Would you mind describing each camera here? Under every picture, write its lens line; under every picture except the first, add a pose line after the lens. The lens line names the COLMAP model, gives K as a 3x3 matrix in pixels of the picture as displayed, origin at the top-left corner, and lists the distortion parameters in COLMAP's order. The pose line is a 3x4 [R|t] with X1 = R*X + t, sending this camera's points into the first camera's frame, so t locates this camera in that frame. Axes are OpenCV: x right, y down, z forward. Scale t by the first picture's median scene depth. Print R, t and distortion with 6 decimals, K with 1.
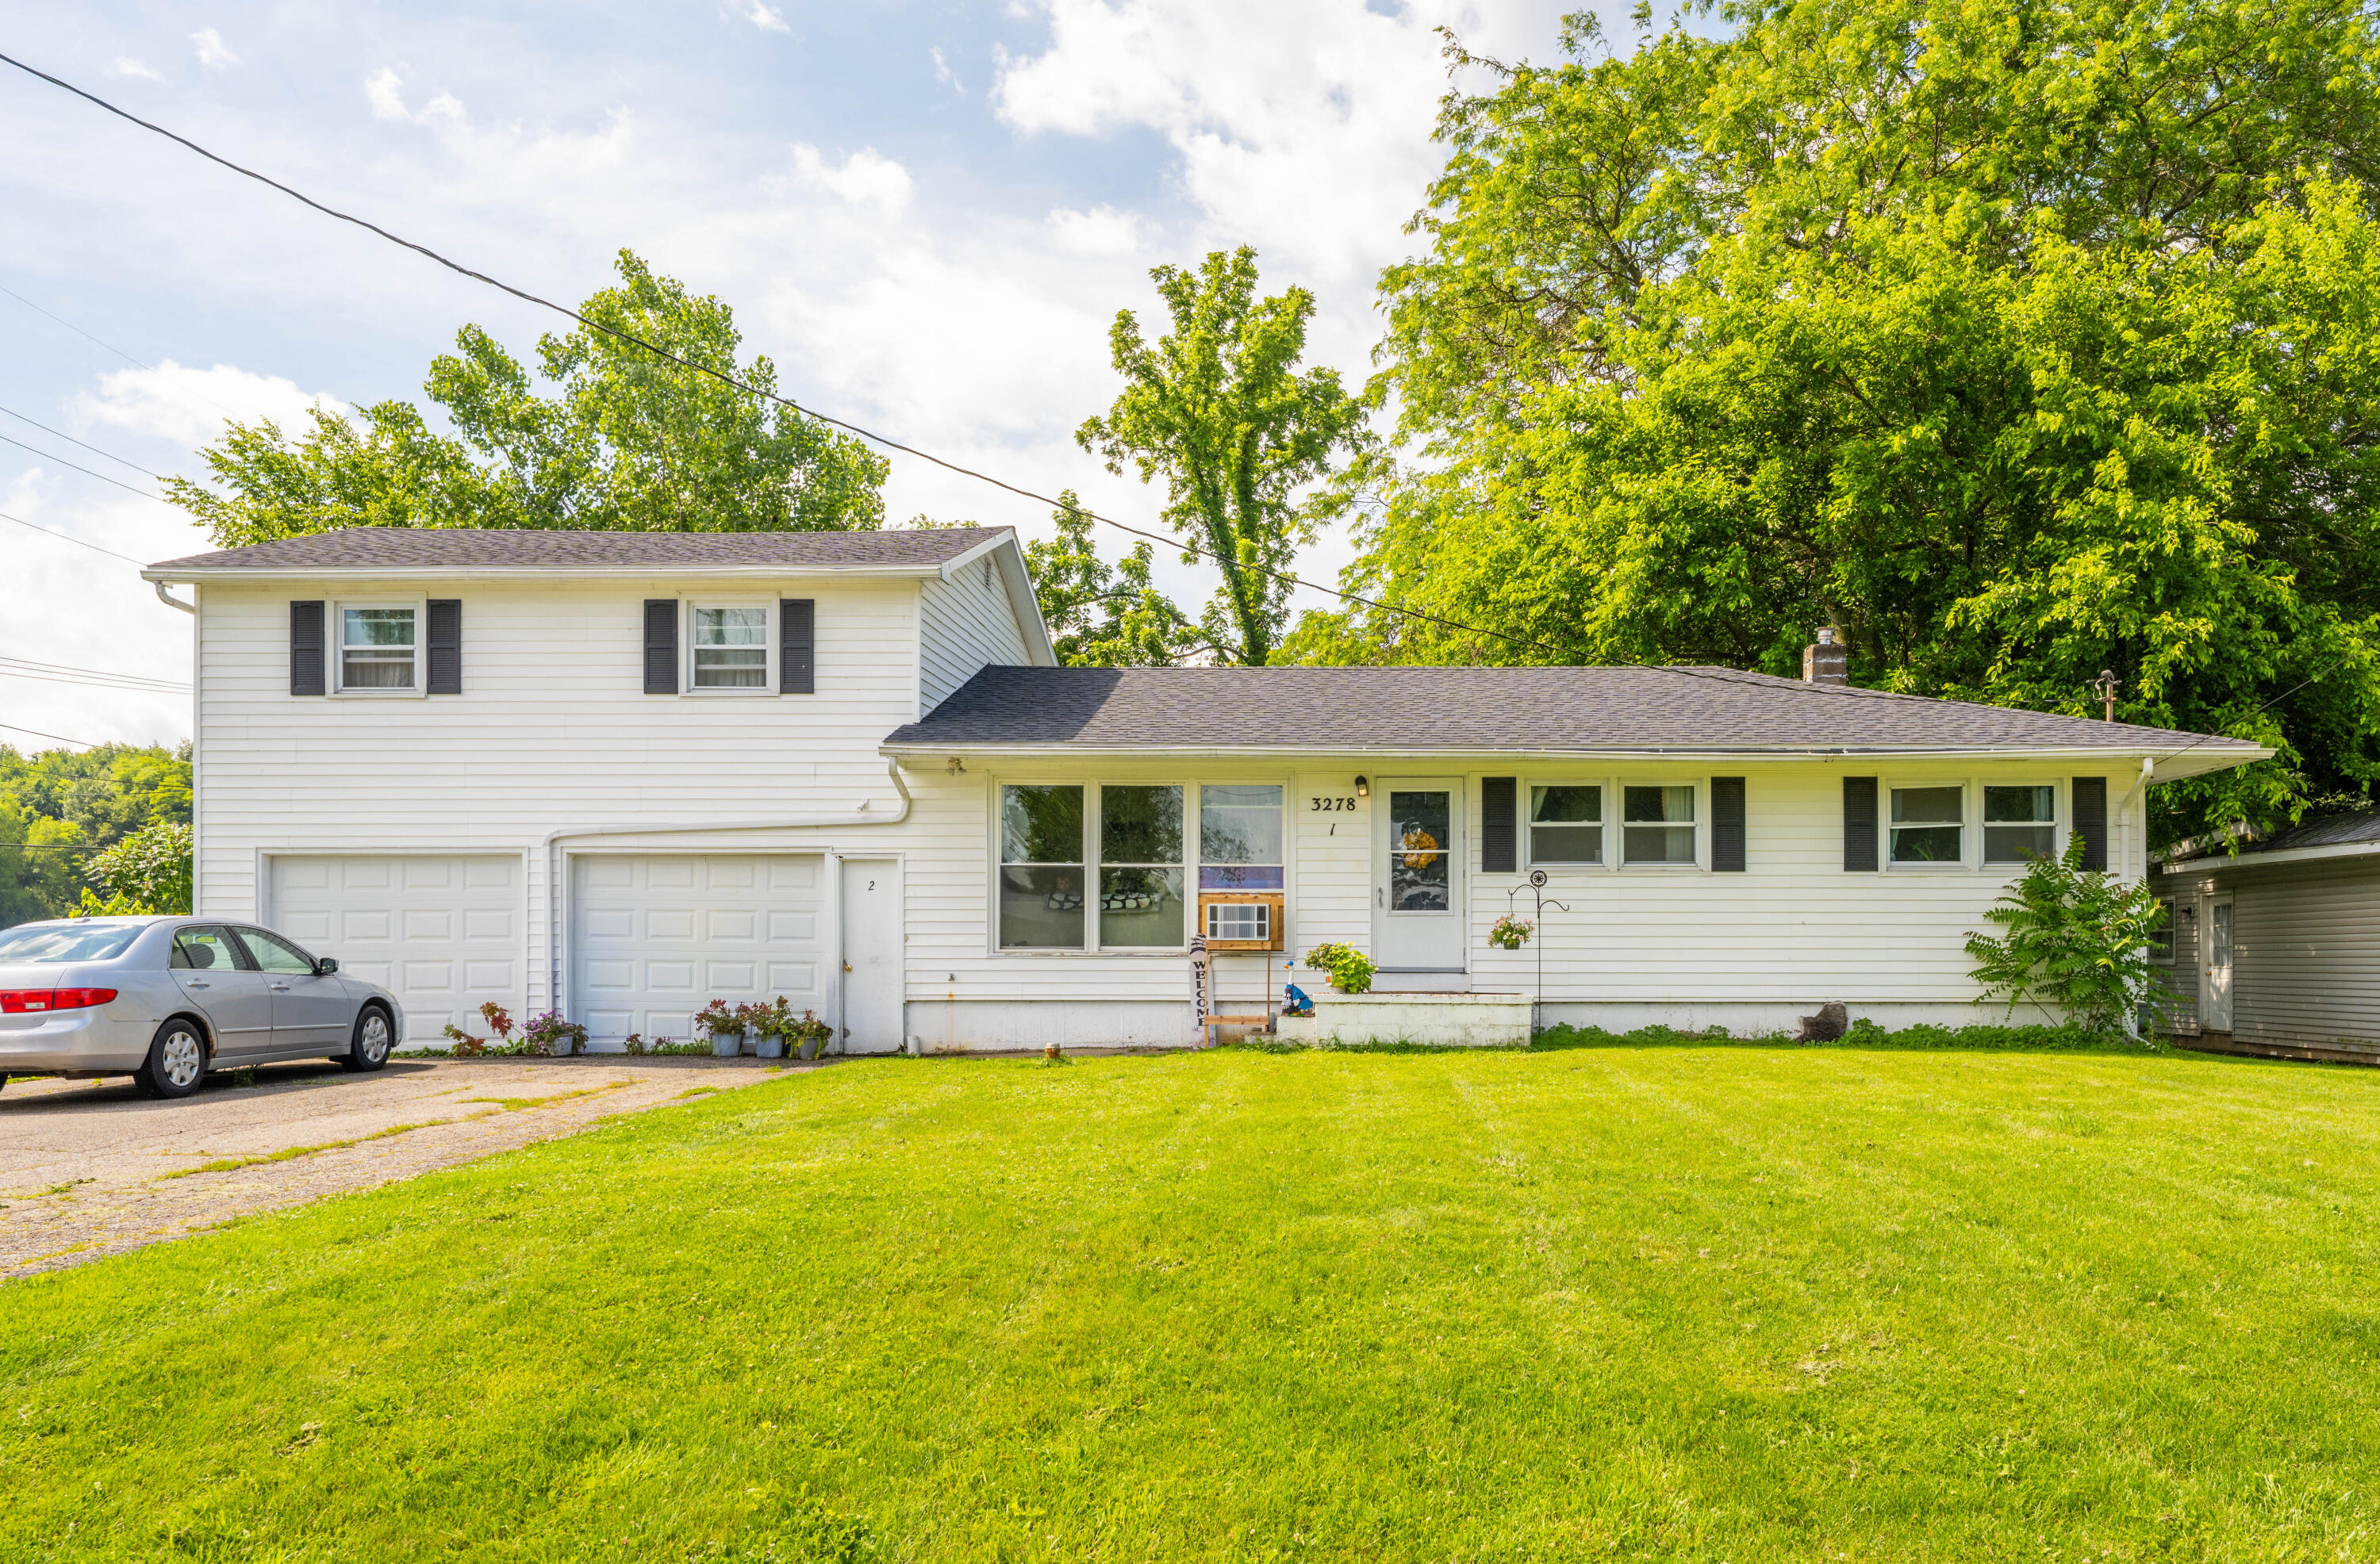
lens RADIAL K [[1756.7, 0, 1190.1], [0, 1756.7, 957.8], [0, 0, 1]] dist [-0.002777, 0.002670]
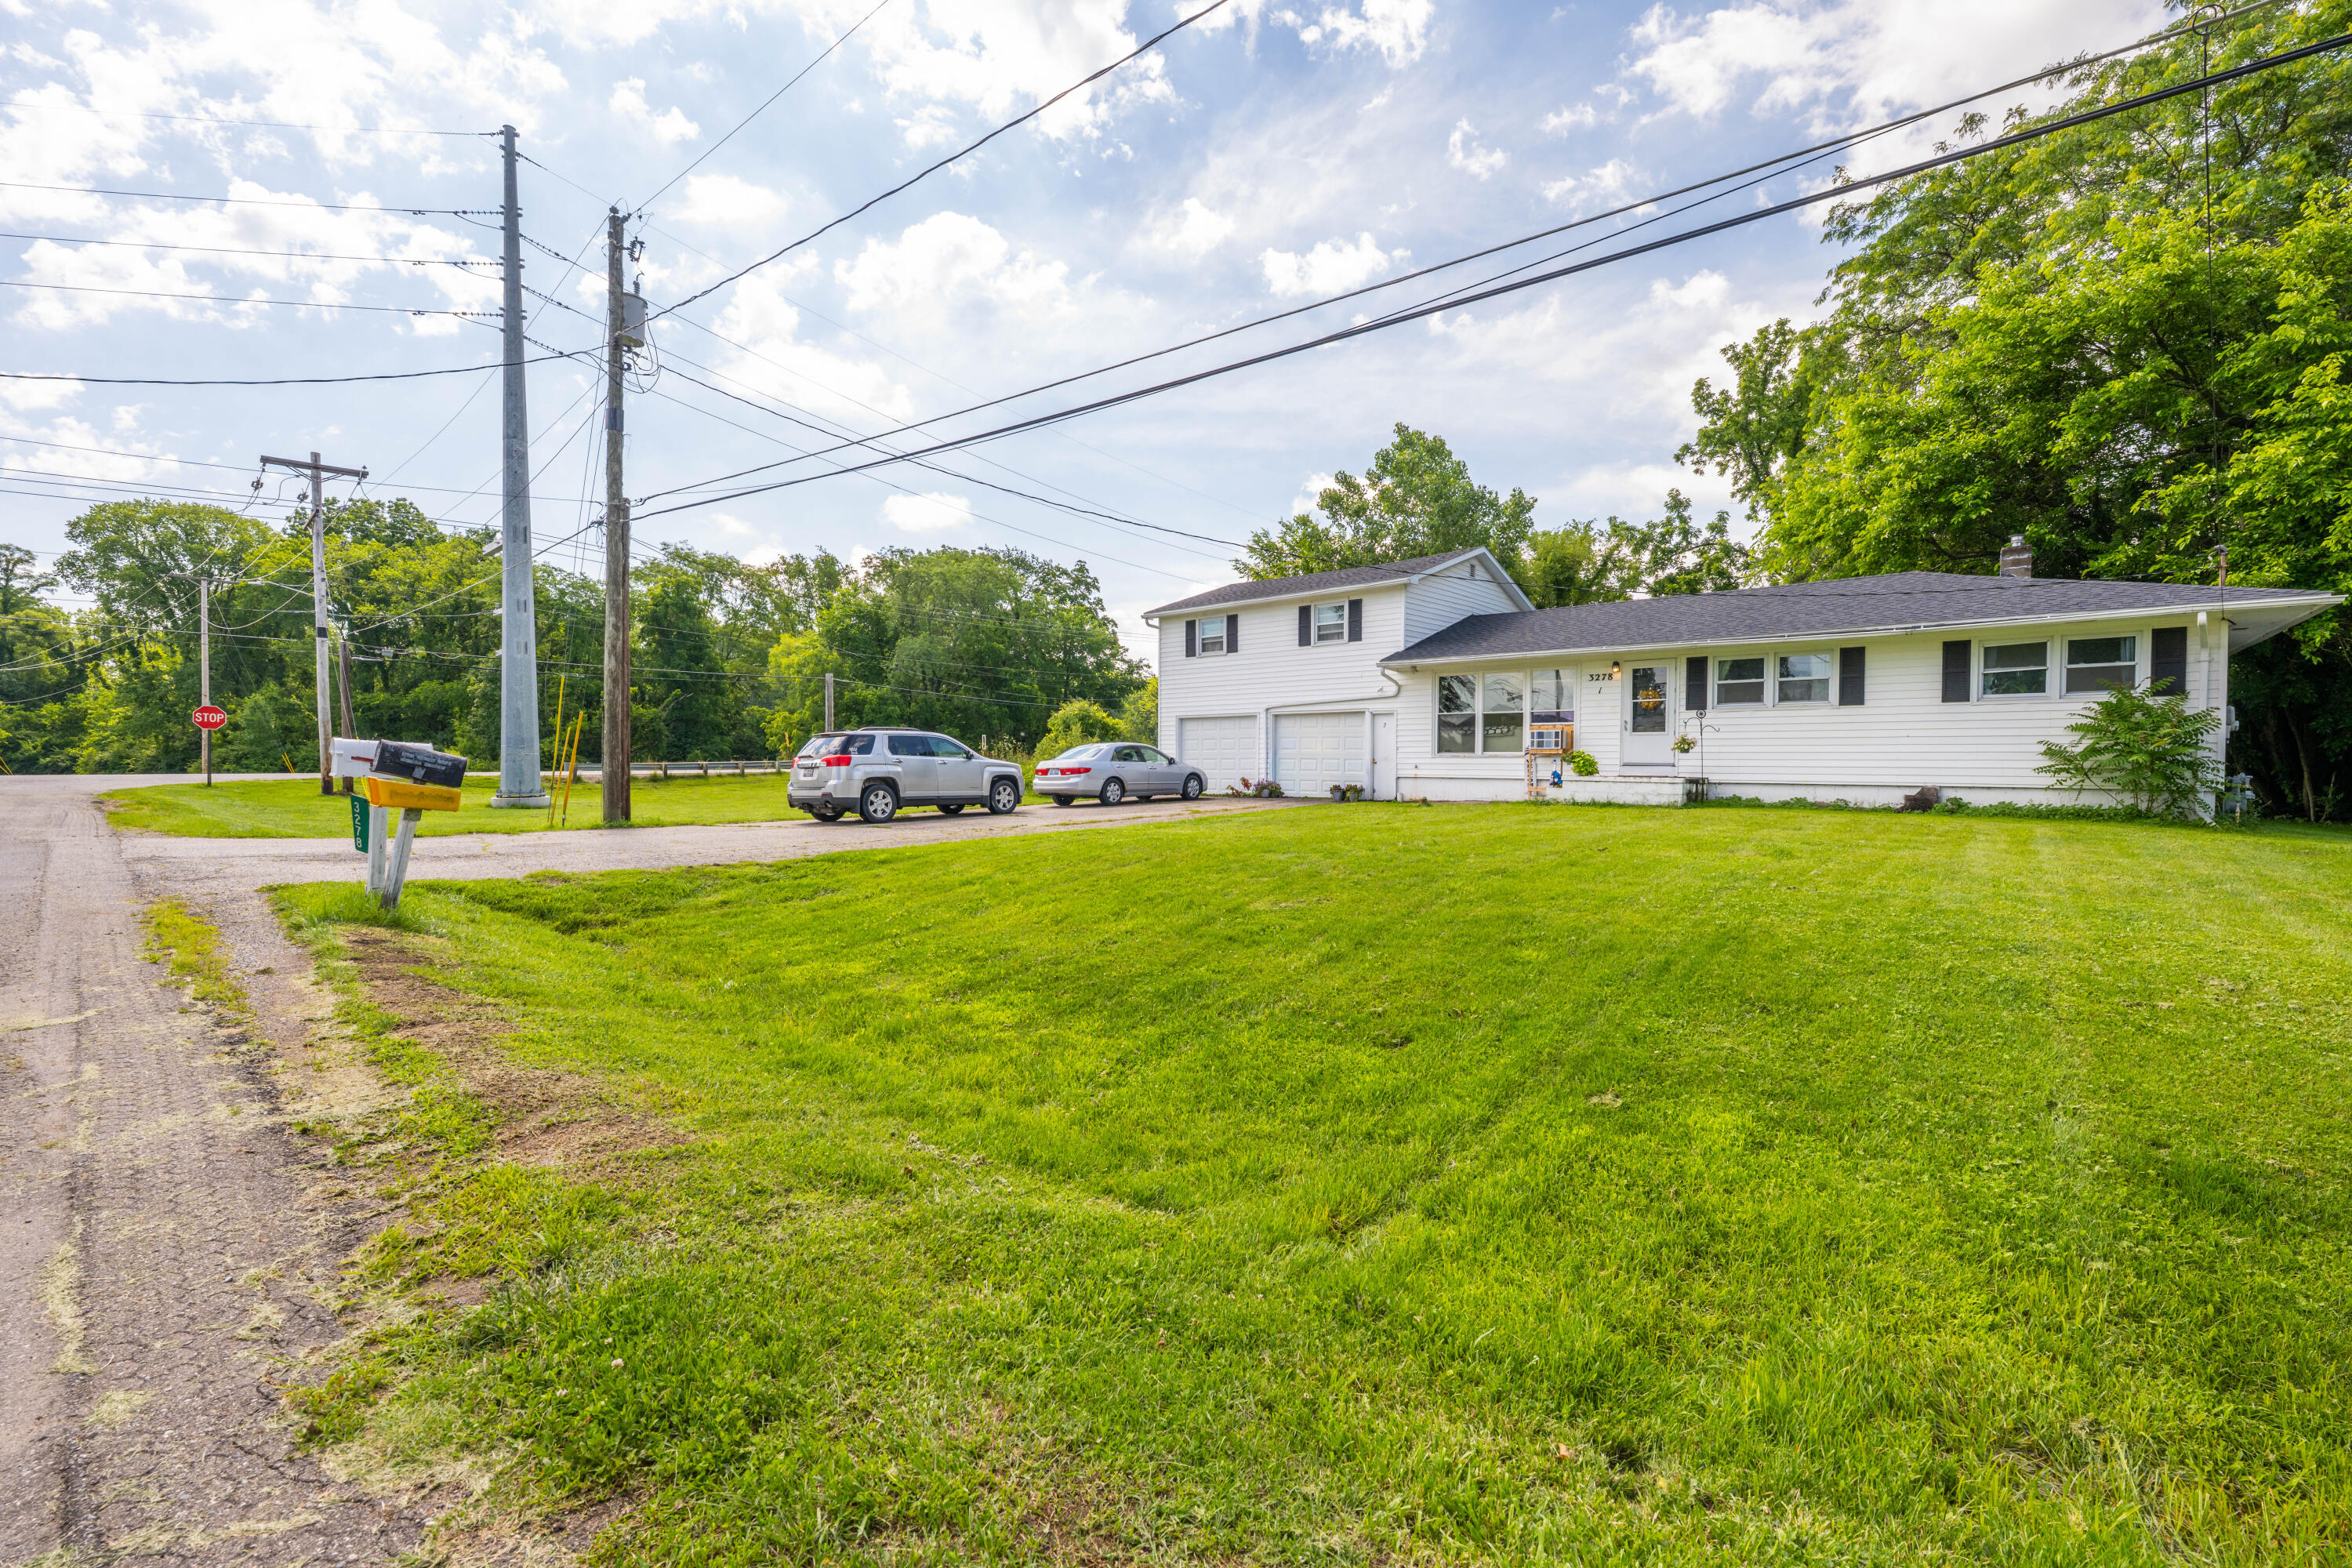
lens RADIAL K [[949.1, 0, 1176.0], [0, 949.1, 784.0], [0, 0, 1]] dist [-0.001628, 0.000265]
pose [[0.754490, 0.018816, -0.656041, 0.410433], [-0.000841, 0.999616, 0.027702, 0.000440], [0.656311, -0.020349, 0.754216, -0.080892]]
